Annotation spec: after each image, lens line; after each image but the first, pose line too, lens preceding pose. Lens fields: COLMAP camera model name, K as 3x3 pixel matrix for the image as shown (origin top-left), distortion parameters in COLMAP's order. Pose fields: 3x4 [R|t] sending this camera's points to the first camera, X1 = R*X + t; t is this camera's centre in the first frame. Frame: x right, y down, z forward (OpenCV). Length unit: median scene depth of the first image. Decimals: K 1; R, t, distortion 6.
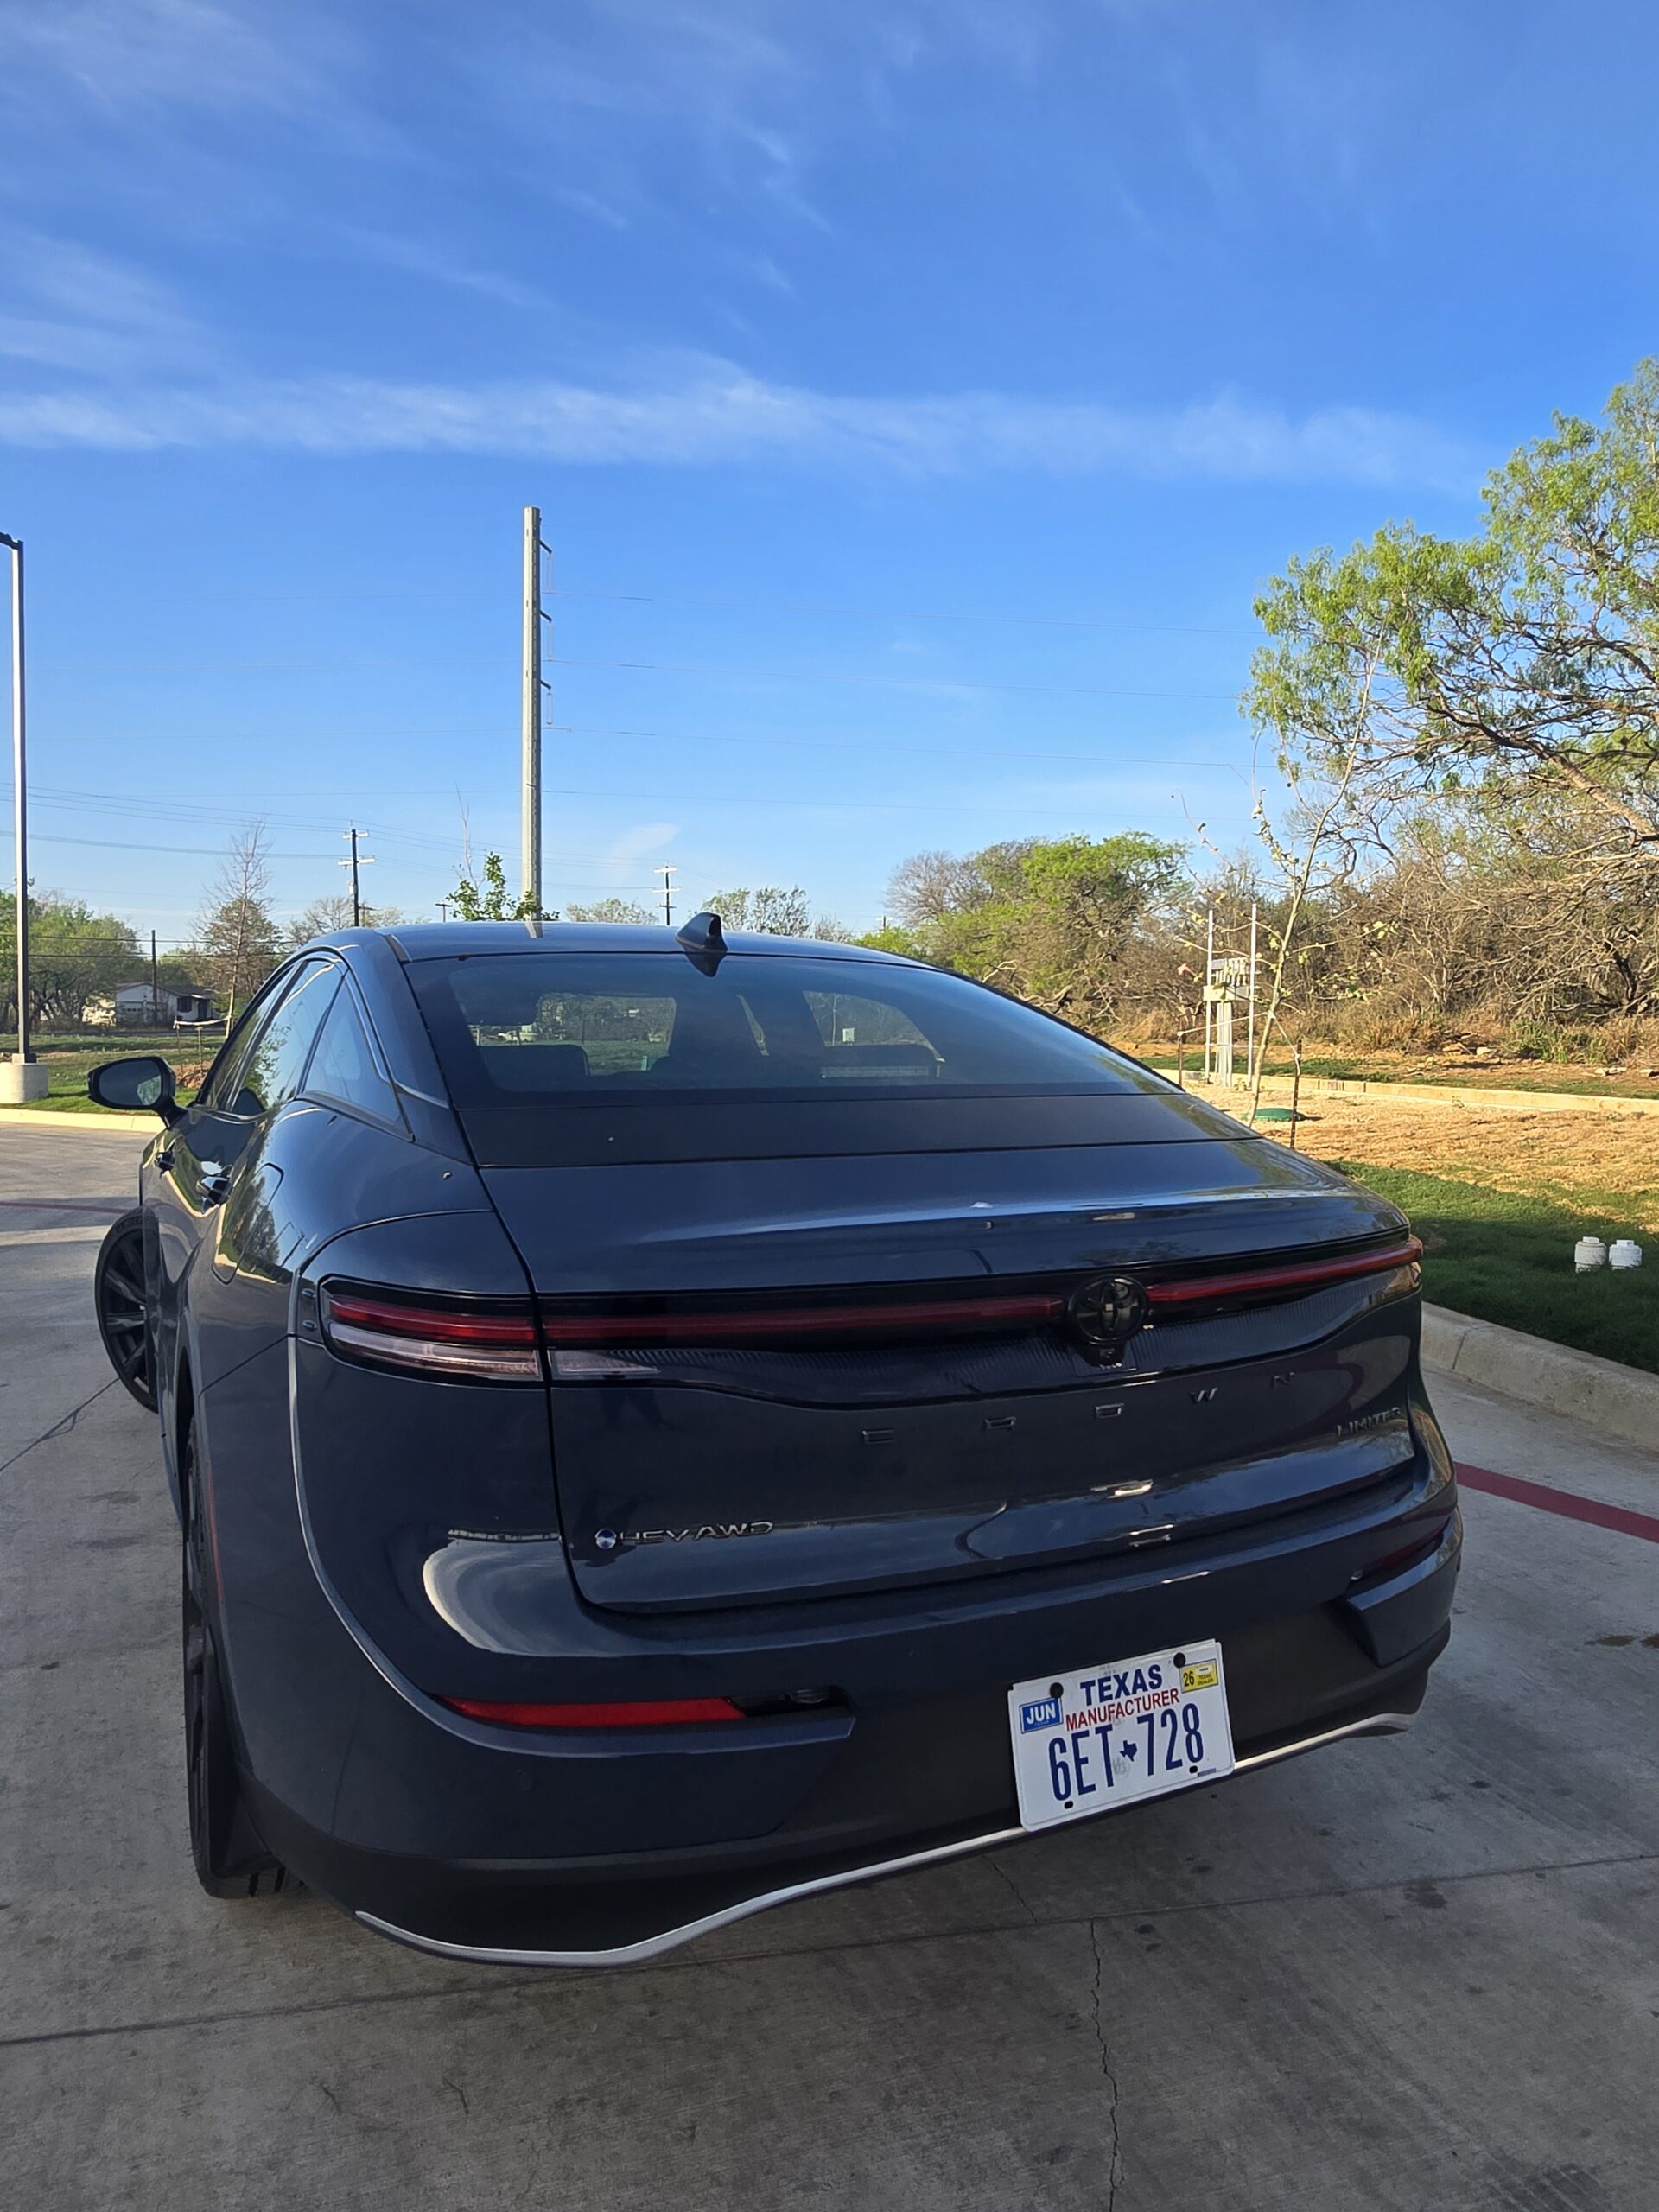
lens RADIAL K [[1444.6, 0, 841.4], [0, 1444.6, 1097.1], [0, 0, 1]] dist [0.004695, -0.003178]
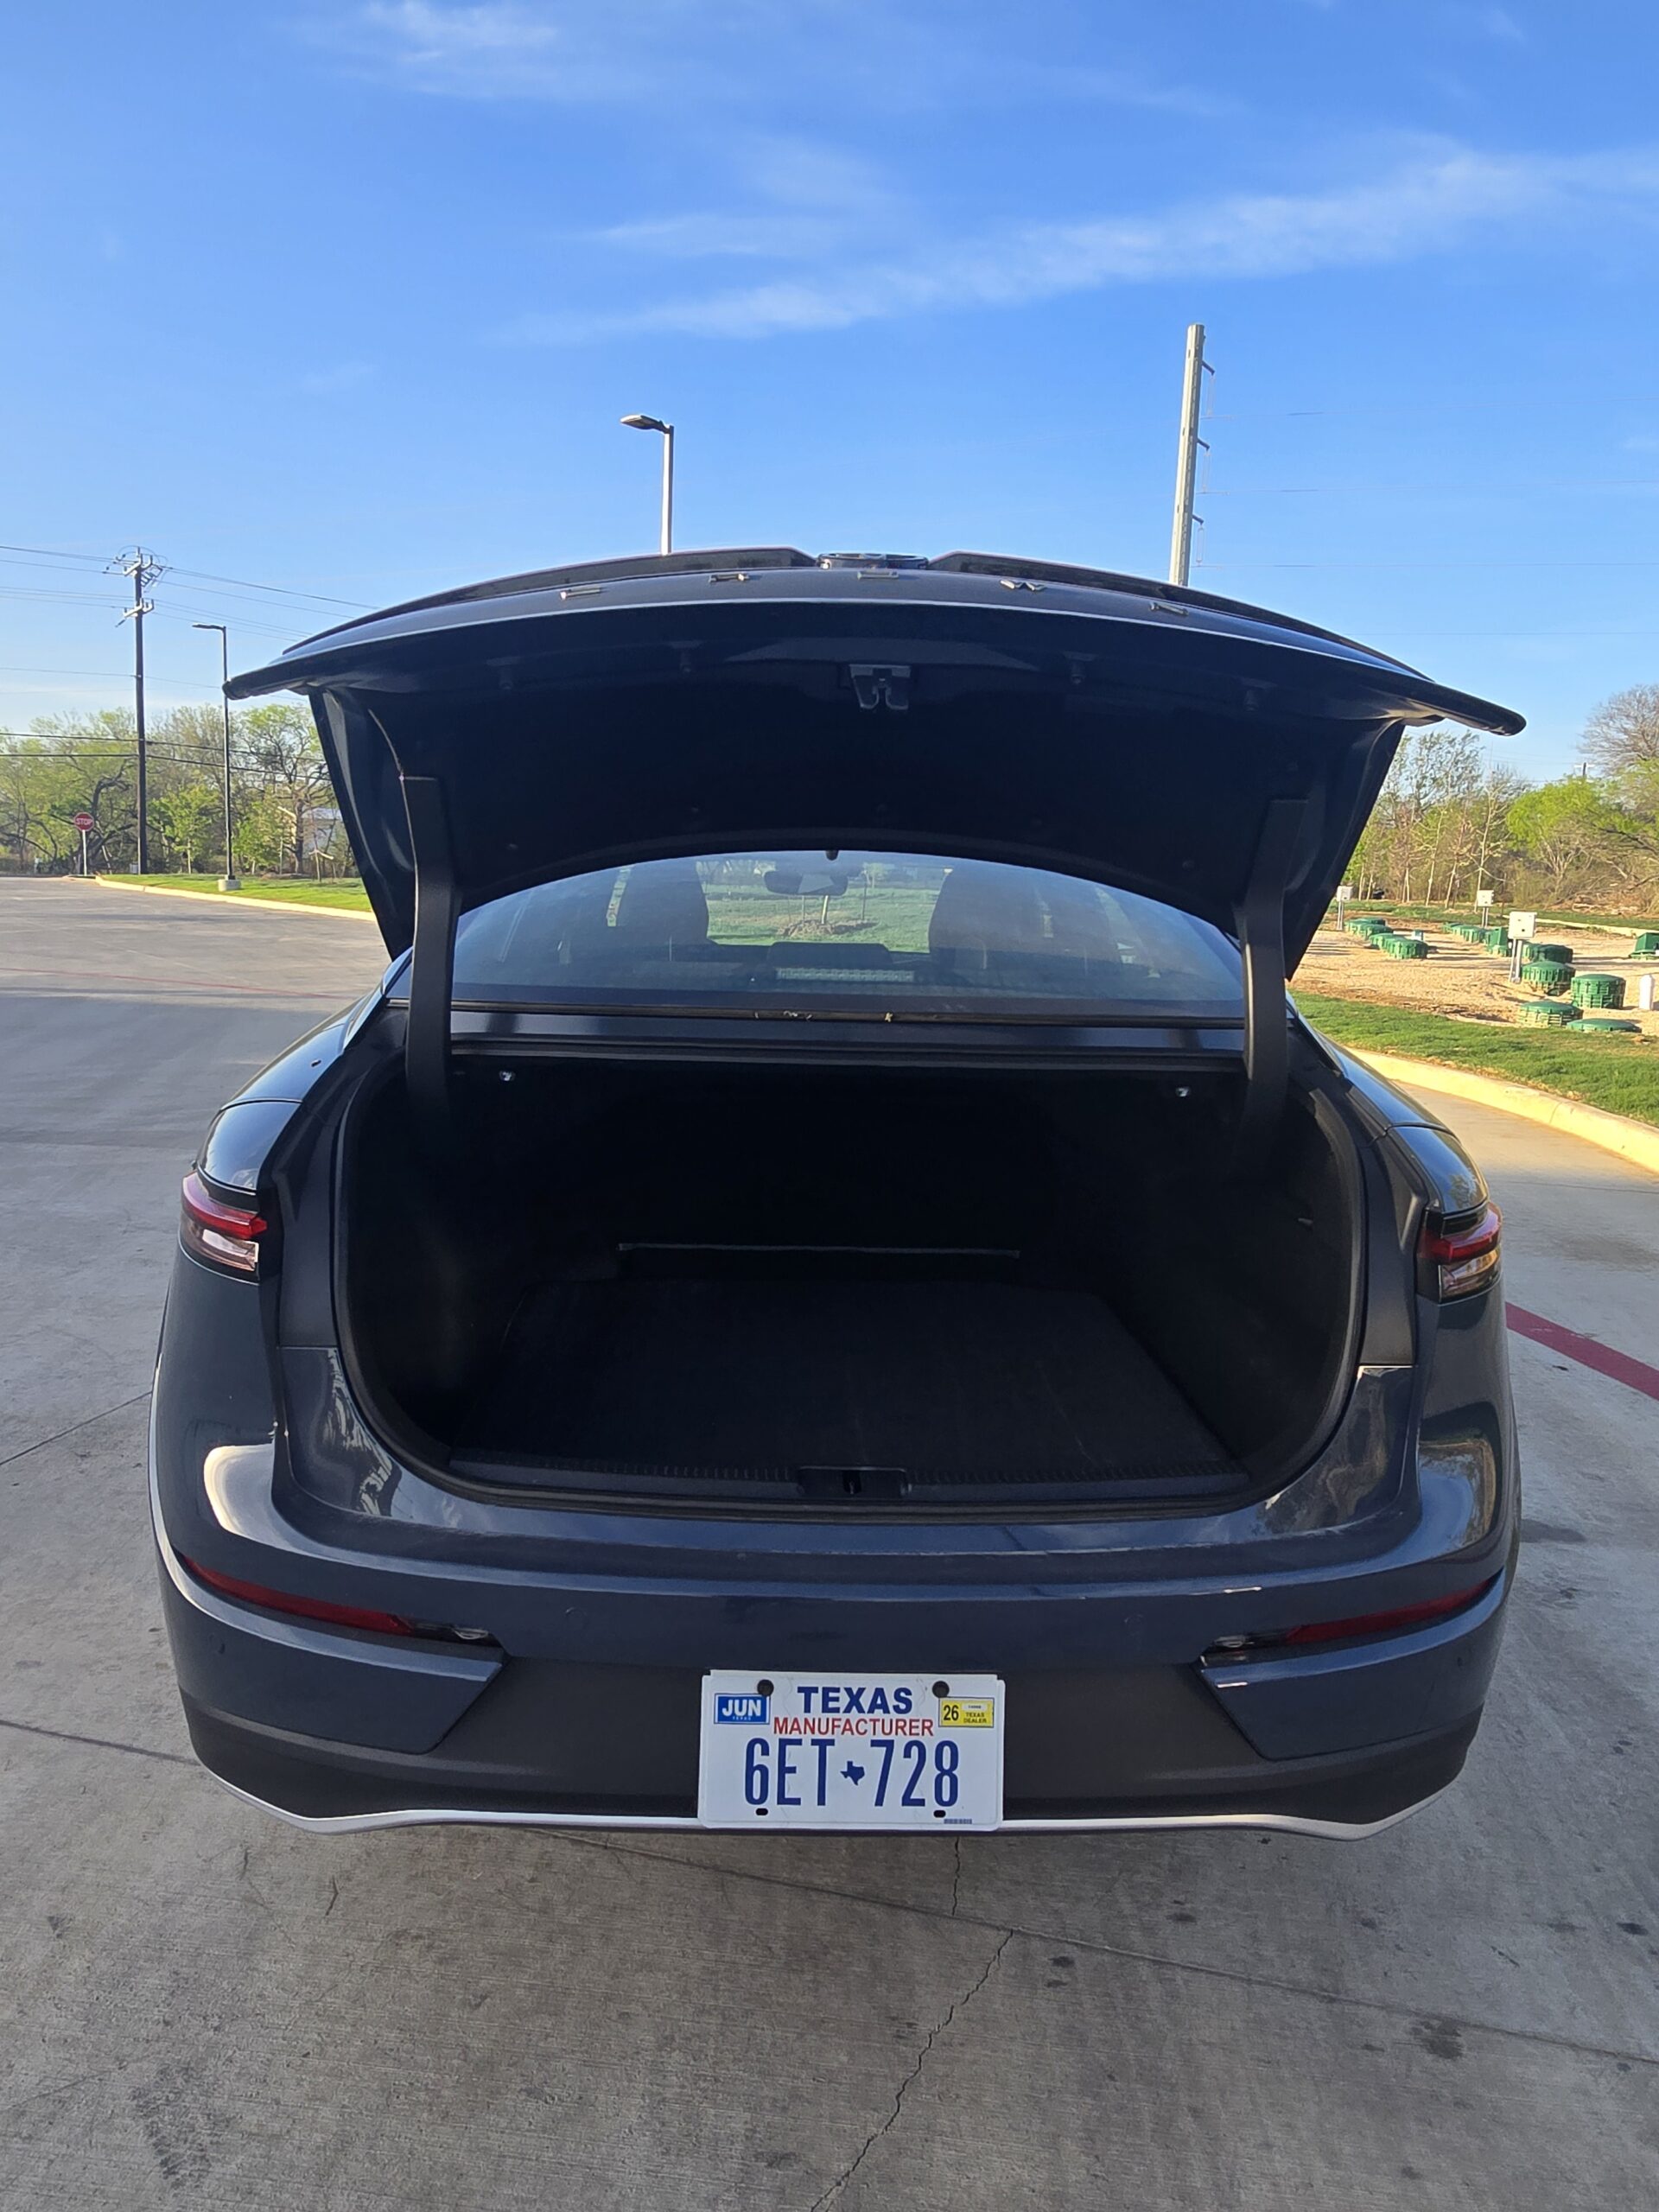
lens RADIAL K [[1446.1, 0, 836.9], [0, 1446.1, 1073.5], [0, 0, 1]] dist [-0.001413, -0.001065]
pose [[0.904901, 0.079551, -0.418122, 0.510873], [-0.044364, 0.994656, 0.093229, -0.055532], [0.423304, -0.065814, 0.903594, 0.215798]]
